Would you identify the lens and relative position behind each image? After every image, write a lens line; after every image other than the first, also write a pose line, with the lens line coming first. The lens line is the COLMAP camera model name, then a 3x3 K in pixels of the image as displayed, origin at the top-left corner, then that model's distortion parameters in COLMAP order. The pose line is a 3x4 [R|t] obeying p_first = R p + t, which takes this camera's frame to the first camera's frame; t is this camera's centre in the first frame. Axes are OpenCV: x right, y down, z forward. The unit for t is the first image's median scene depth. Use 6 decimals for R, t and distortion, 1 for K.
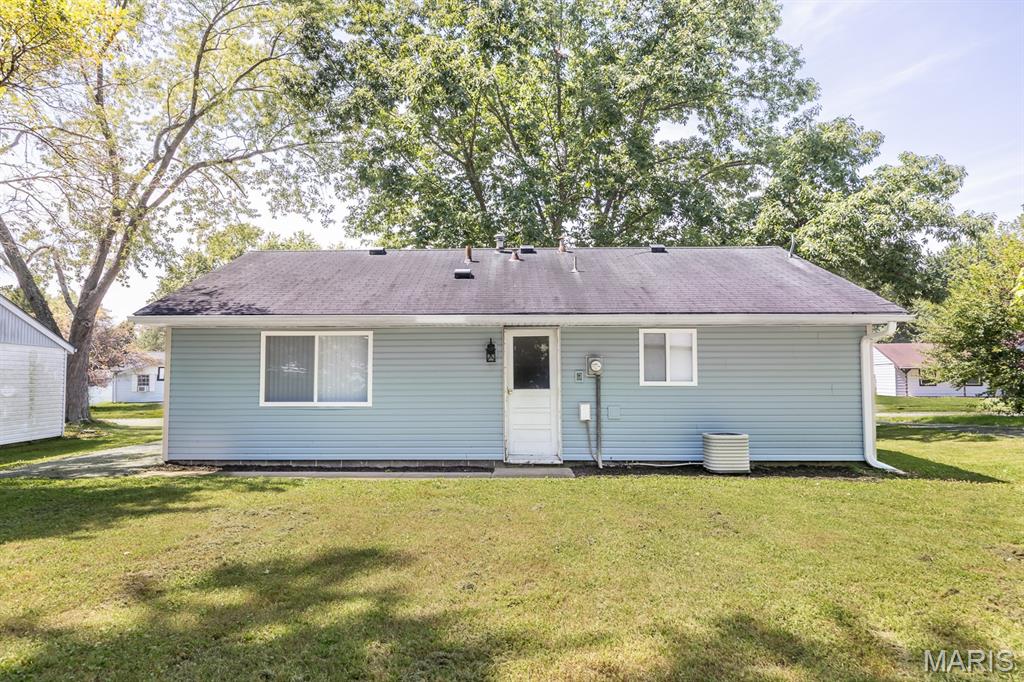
lens RADIAL K [[625.2, 0, 512.0], [0, 625.2, 341.0], [0, 0, 1]] dist [-0.003138, -0.000778]
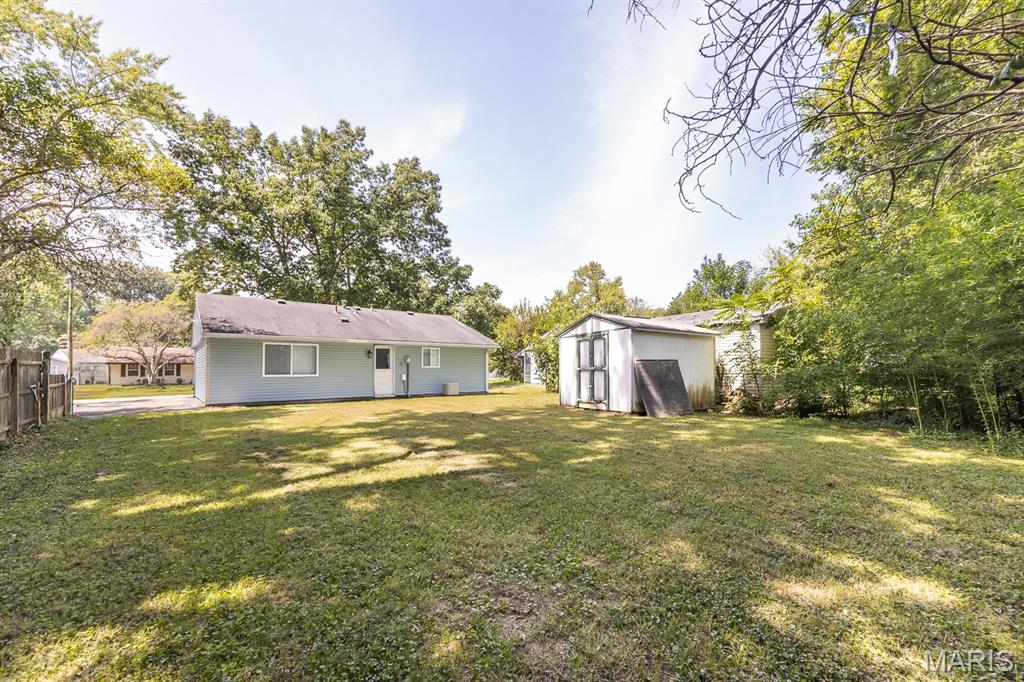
lens RADIAL K [[413.7, 0, 512.0], [0, 413.7, 369.1], [0, 0, 1]] dist [0.000119, 0.000008]
pose [[0.749768, 0.000912, 0.661700, -0.690985], [-0.034278, 0.998710, 0.037463, -0.004767], [-0.660812, -0.050770, 0.748832, -0.624949]]
